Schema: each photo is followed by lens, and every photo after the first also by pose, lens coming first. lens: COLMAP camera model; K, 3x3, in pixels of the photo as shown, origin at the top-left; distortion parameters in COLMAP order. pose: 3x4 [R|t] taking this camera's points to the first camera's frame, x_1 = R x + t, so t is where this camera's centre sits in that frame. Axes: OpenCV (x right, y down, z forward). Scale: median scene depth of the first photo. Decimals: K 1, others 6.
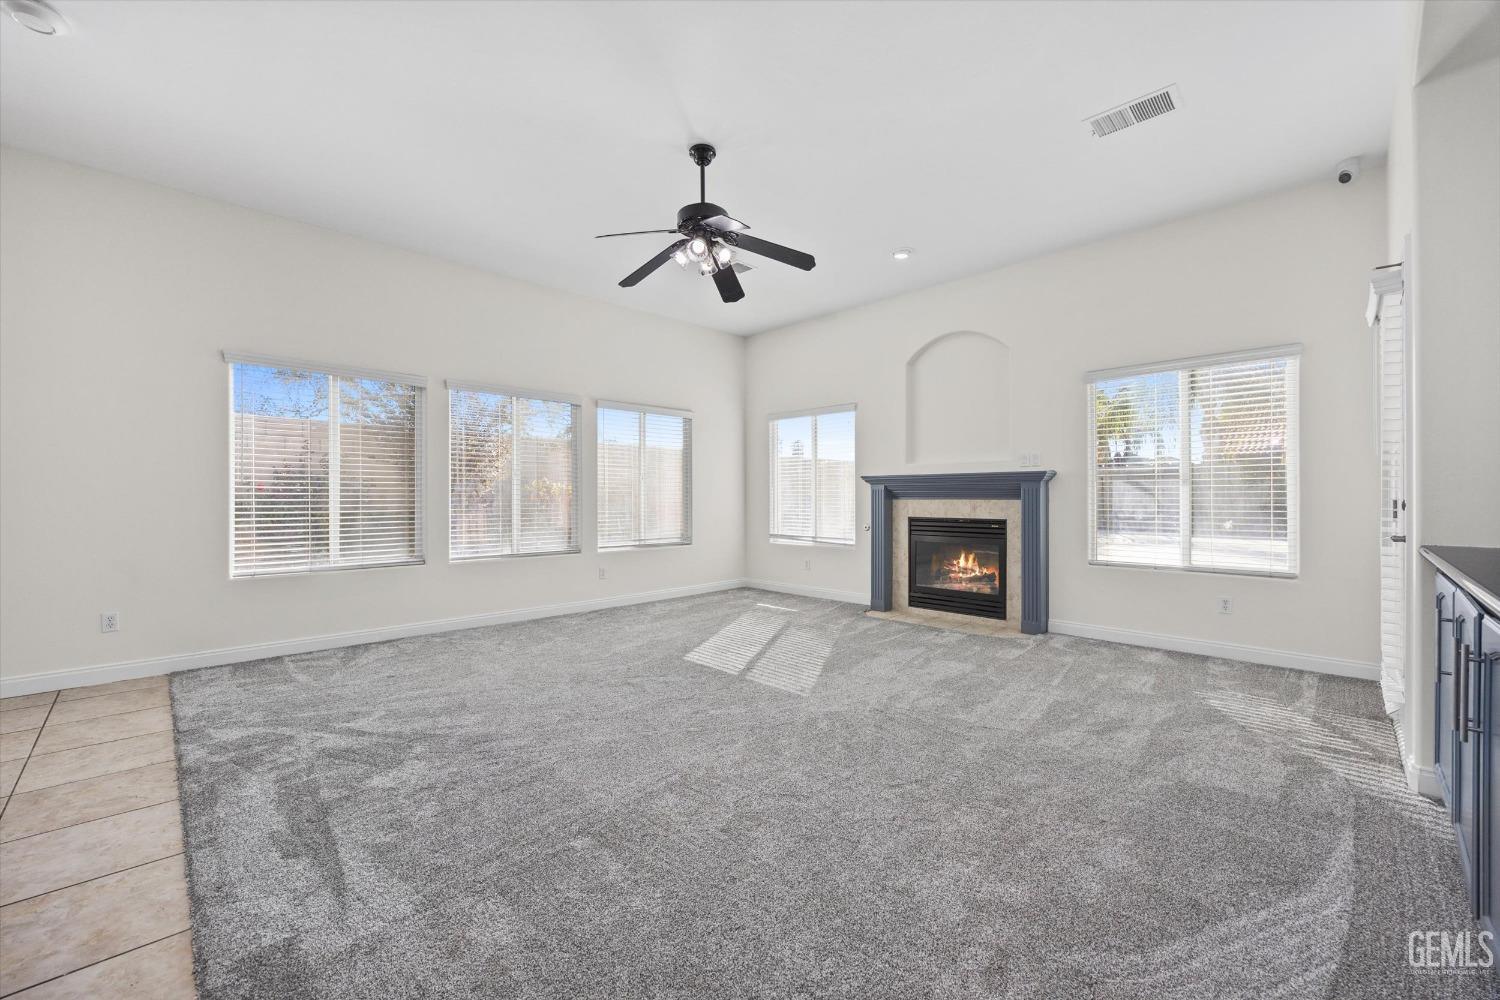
lens RADIAL K [[586.6, 0, 739.4], [0, 586.6, 496.8], [0, 0, 1]] dist [-0.010133, 0.000088]
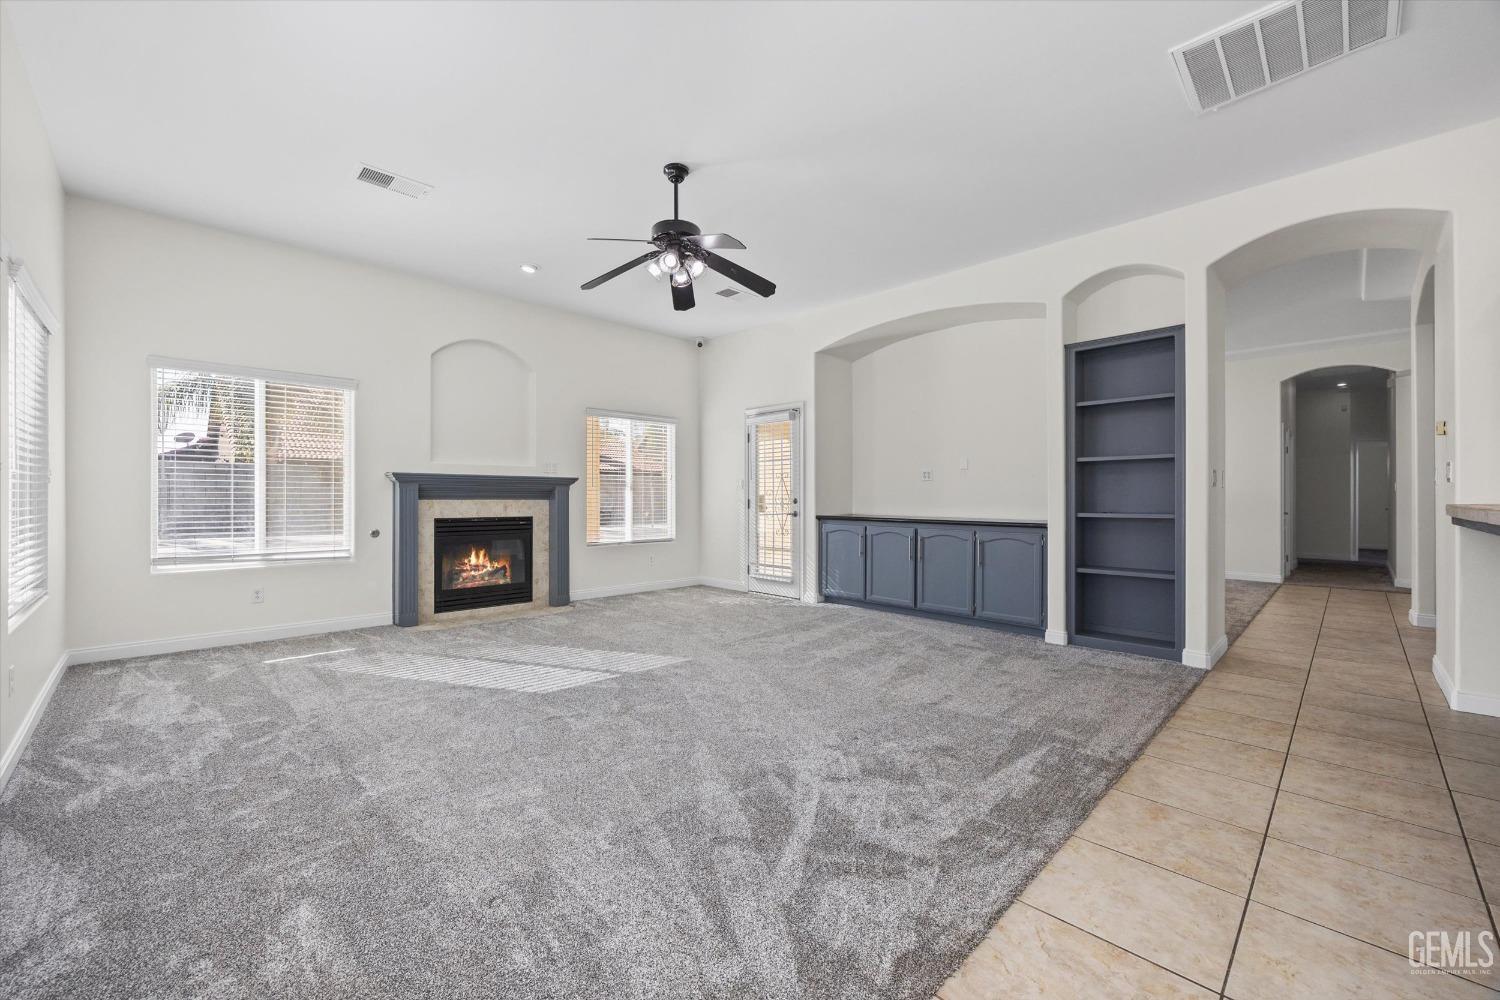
lens RADIAL K [[604.1, 0, 722.3], [0, 604.1, 501.8], [0, 0, 1]] dist [-0.013501, -0.000016]
pose [[0.032503, -0.005214, 0.999458, -0.723303], [-0.003352, 0.999980, 0.005326, 0.001493], [-0.999466, -0.003523, 0.032485, 0.561325]]
